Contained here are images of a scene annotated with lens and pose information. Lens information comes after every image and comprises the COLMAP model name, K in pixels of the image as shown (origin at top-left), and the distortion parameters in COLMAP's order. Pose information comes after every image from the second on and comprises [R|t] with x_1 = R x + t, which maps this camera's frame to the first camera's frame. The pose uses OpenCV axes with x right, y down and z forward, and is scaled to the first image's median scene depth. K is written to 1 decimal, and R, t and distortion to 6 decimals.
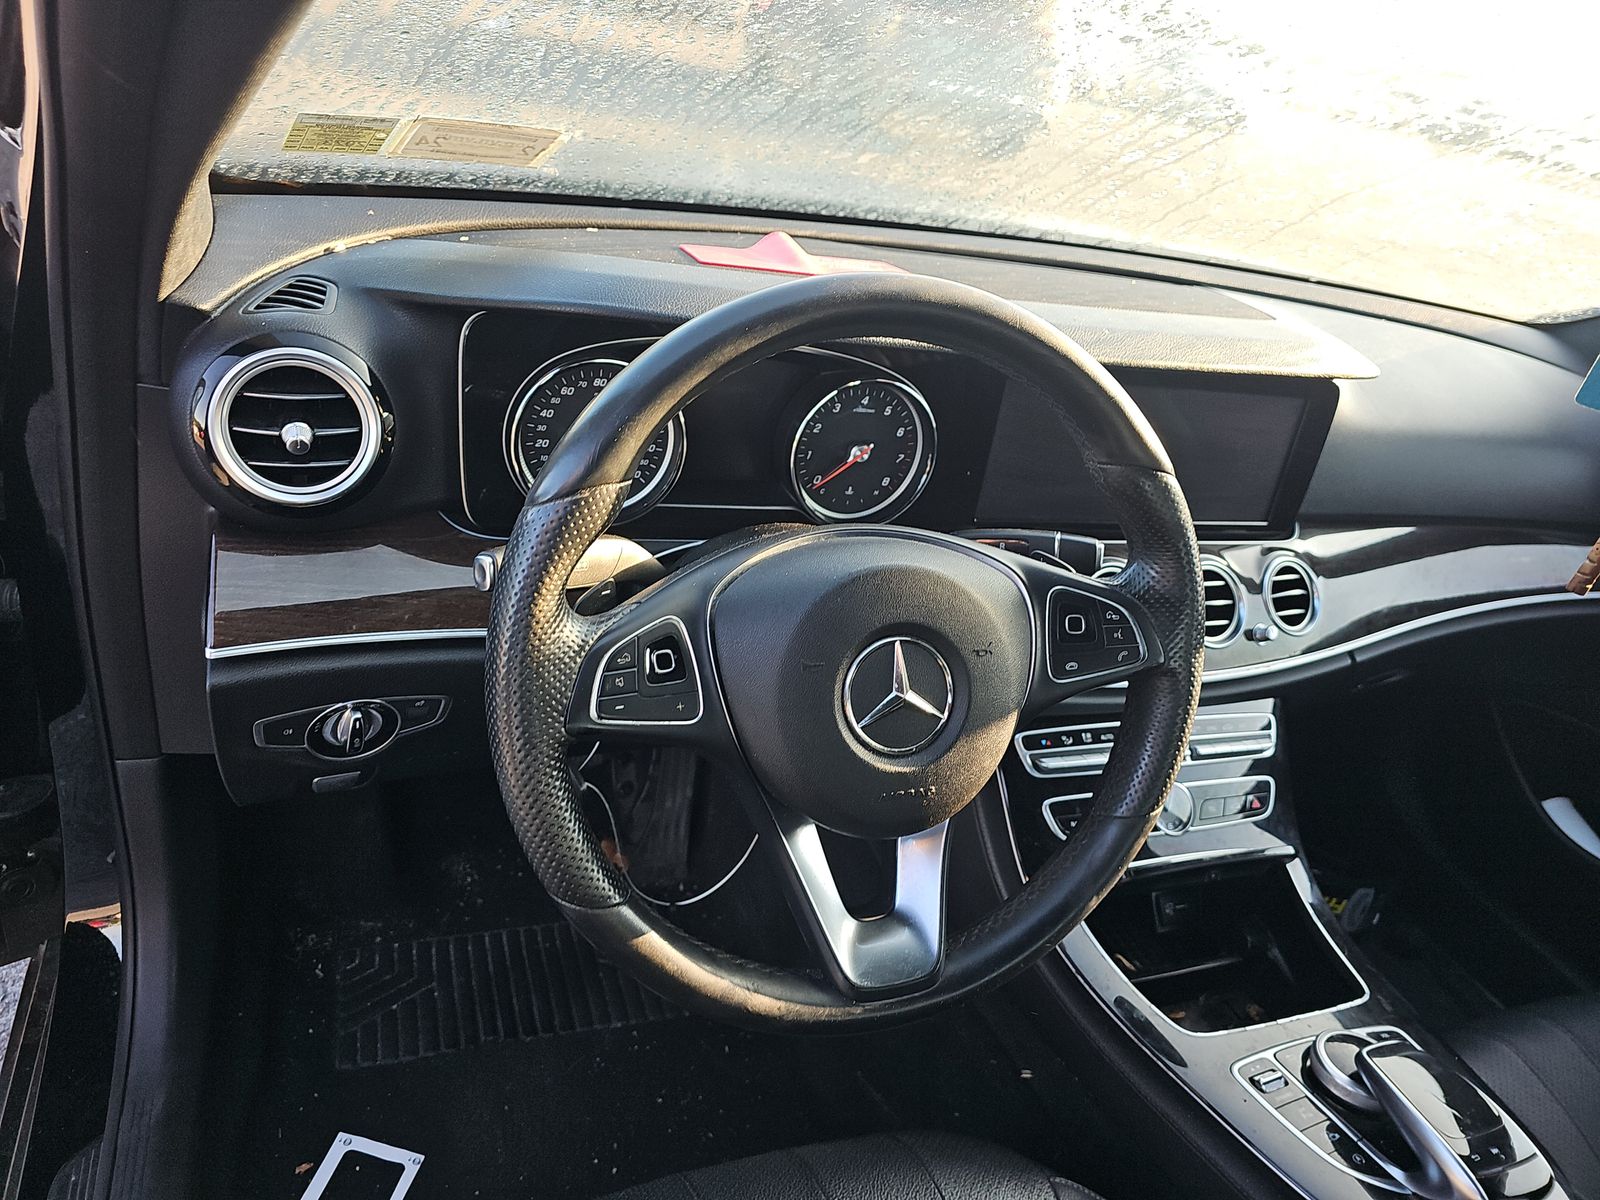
lens RADIAL K [[1081.9, 0, 794.5], [0, 1081.9, 602.2], [0, 0, 1]] dist [0.053065, -0.054940]
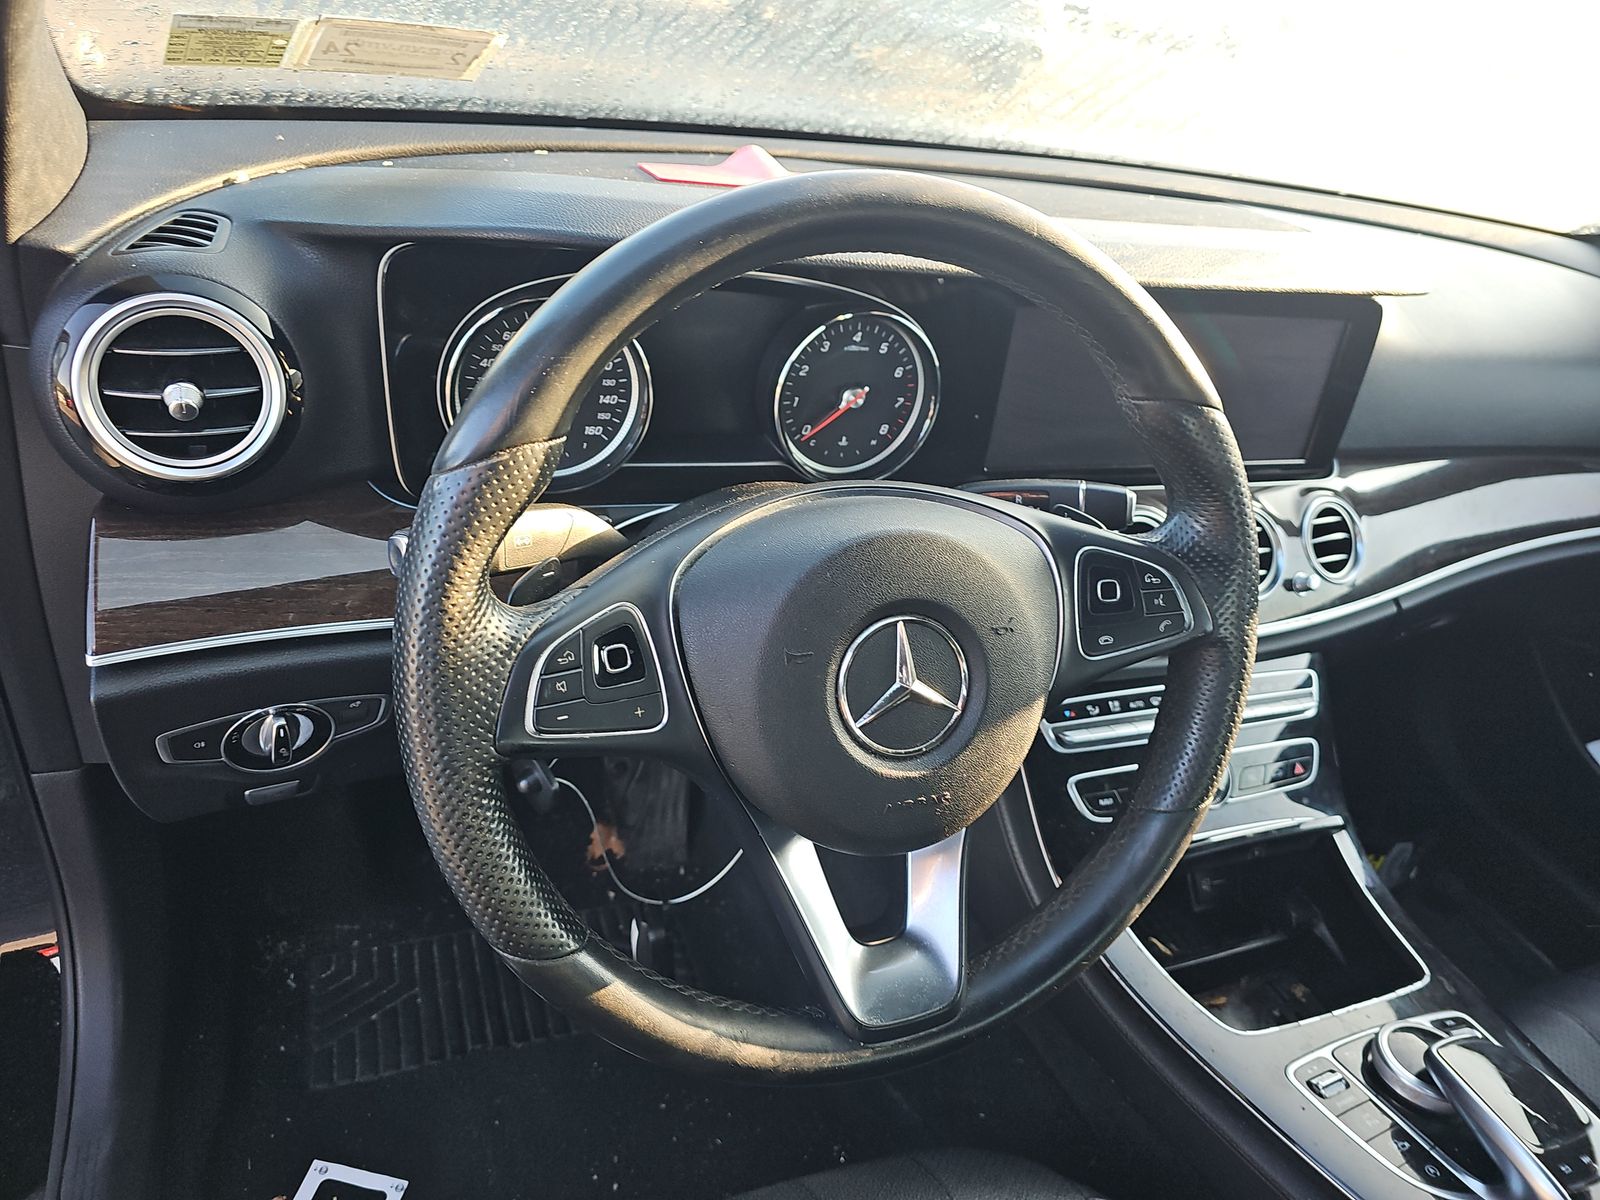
lens RADIAL K [[1081.9, 0, 803.9], [0, 1081.9, 612.7], [0, 0, 1]] dist [0.053065, -0.054940]
pose [[0.999381, -0.035181, 0.000818, 0.015415], [0.035090, 0.998003, 0.052527, -0.012668], [-0.002665, -0.052466, 0.998619, 0.124874]]
